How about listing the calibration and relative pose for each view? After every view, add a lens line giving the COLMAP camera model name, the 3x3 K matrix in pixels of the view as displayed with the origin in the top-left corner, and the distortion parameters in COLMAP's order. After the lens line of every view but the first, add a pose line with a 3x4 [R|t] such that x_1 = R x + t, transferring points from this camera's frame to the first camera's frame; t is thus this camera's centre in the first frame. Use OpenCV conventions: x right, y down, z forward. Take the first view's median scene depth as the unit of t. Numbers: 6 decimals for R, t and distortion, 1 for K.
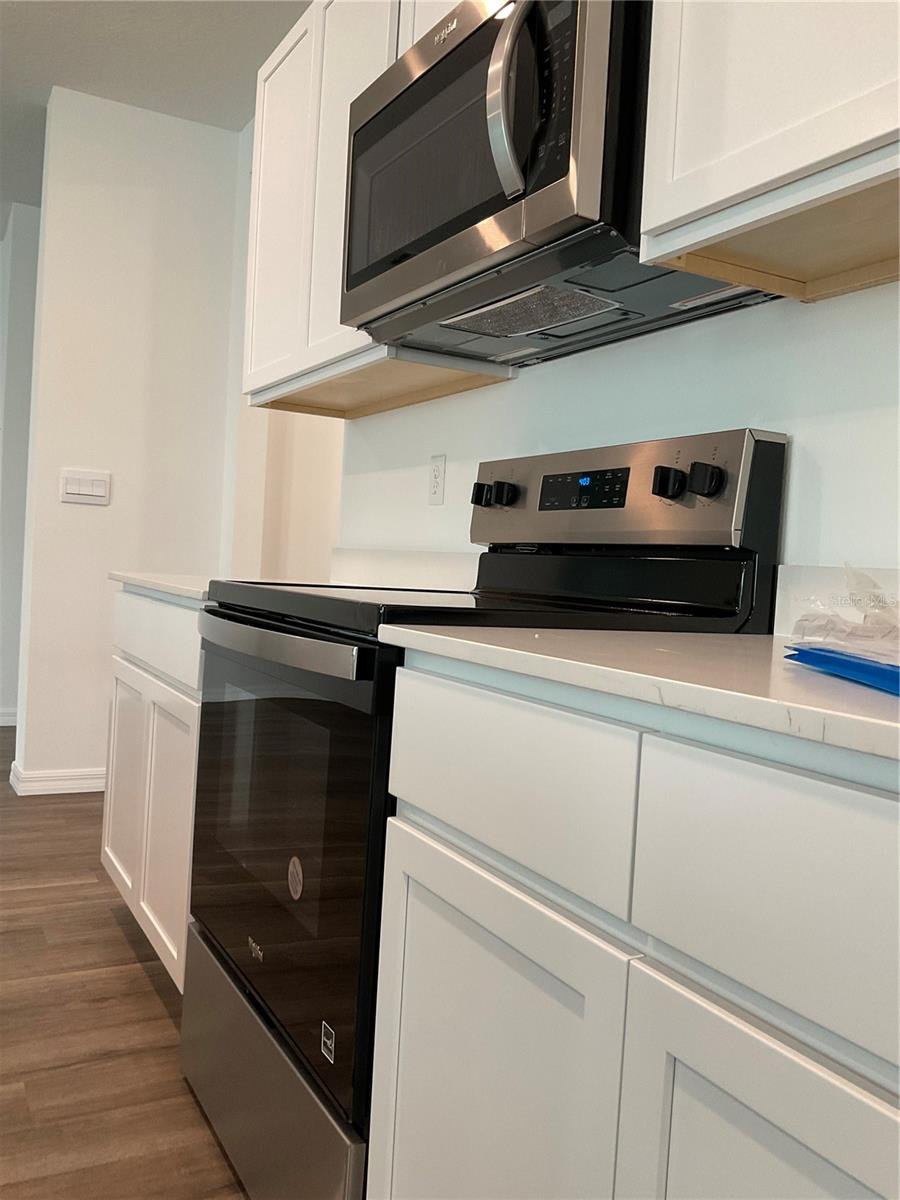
lens RADIAL K [[998.6, 0, 445.0], [0, 998.6, 596.5], [0, 0, 1]] dist [0.036657, -0.063958]
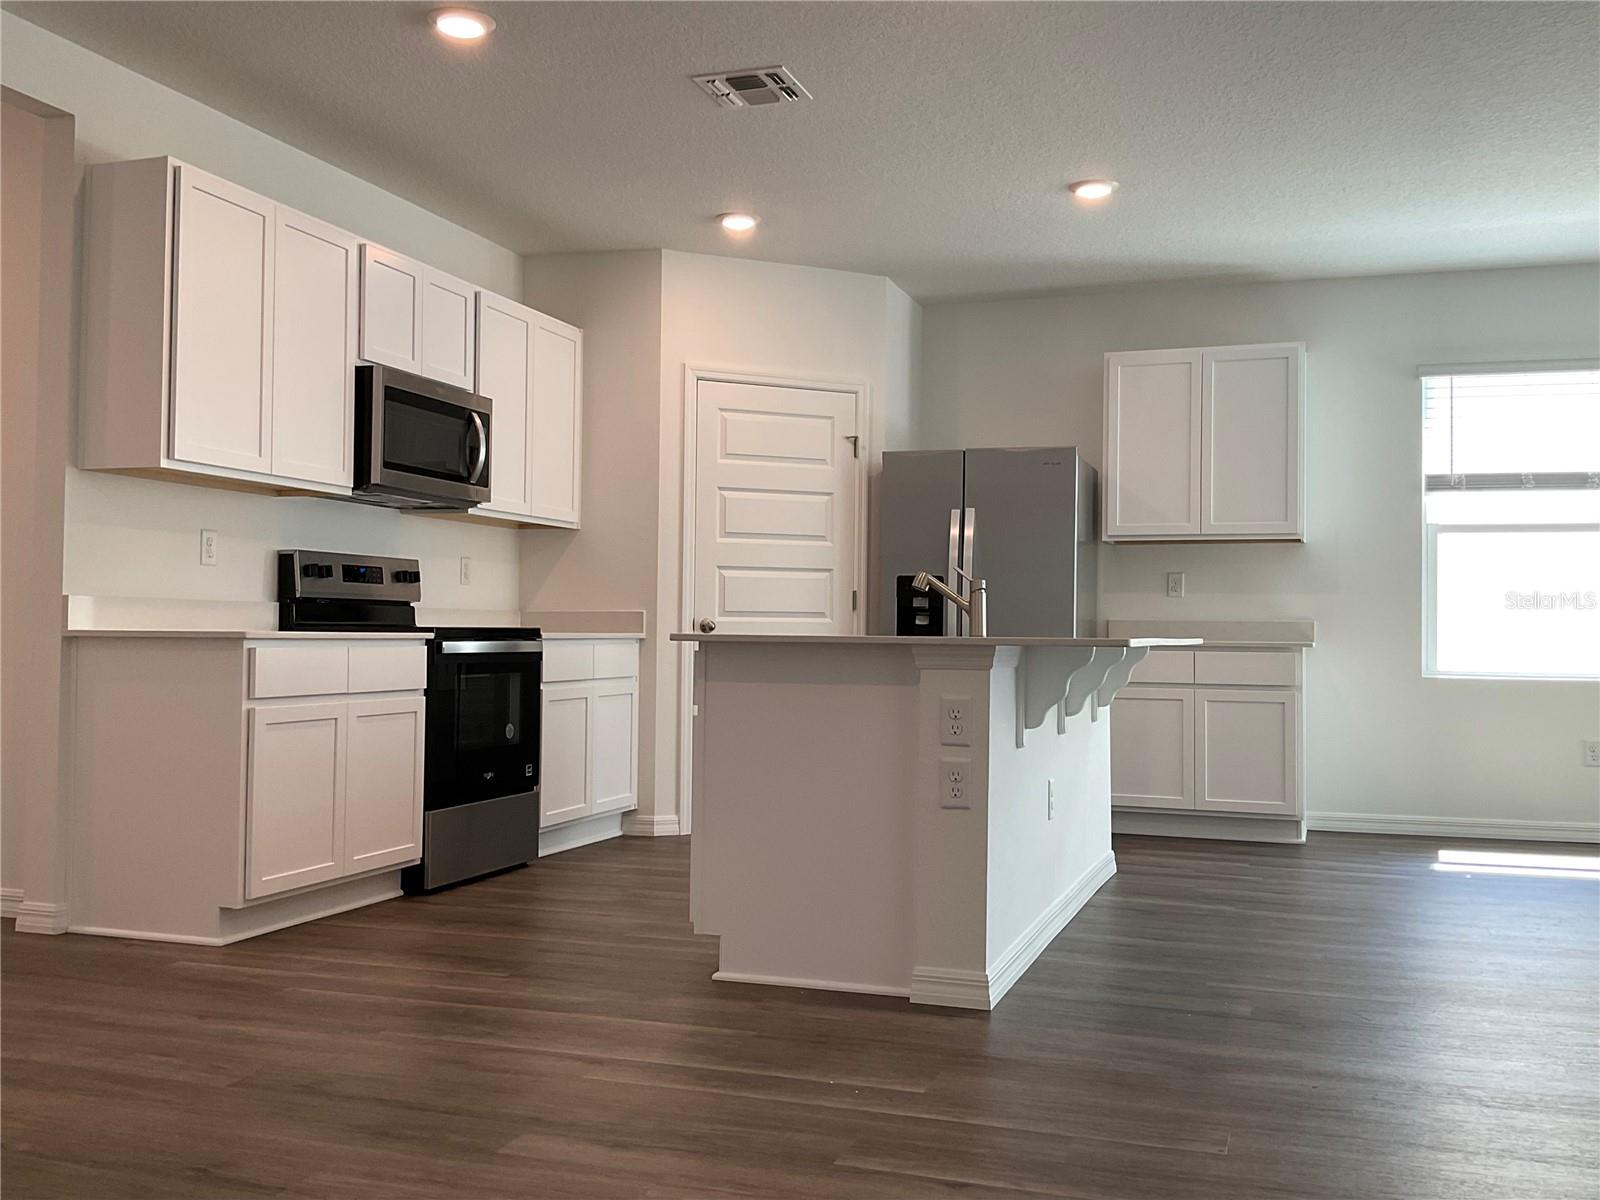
lens RADIAL K [[1531.6, 0, 807.2], [0, 1531.6, 608.4], [0, 0, 1]] dist [0.005019, 0.000000]
pose [[-0.687298, -0.048043, 0.724785, -2.925845], [-0.026404, 0.998803, 0.041168, -0.194020], [-0.725895, 0.009157, -0.687744, 2.577183]]
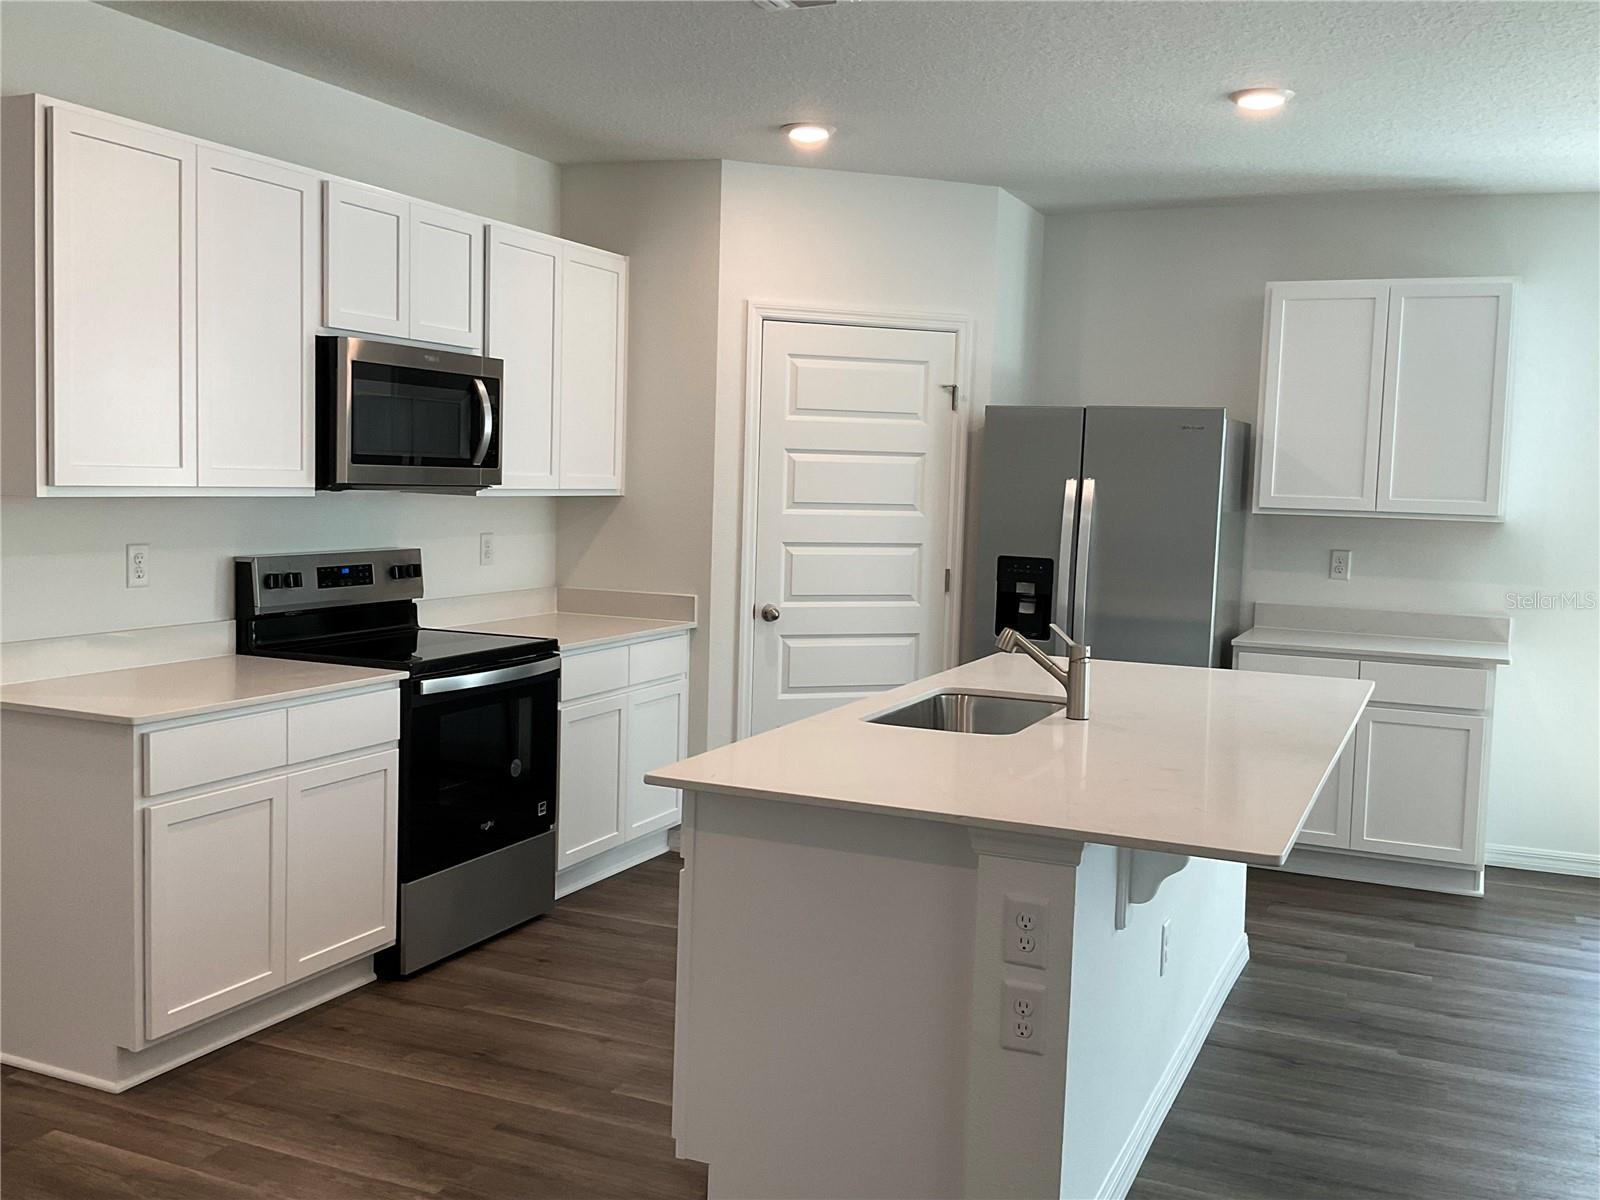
lens RADIAL K [[1531.6, 0, 796.3], [0, 1531.6, 601.8], [0, 0, 1]] dist [0.005019, 0.000000]
pose [[-0.613381, -0.138928, 0.777472, -2.527143], [-0.040864, 0.988671, 0.144429, -0.493361], [-0.788729, 0.056820, -0.612109, 2.053745]]
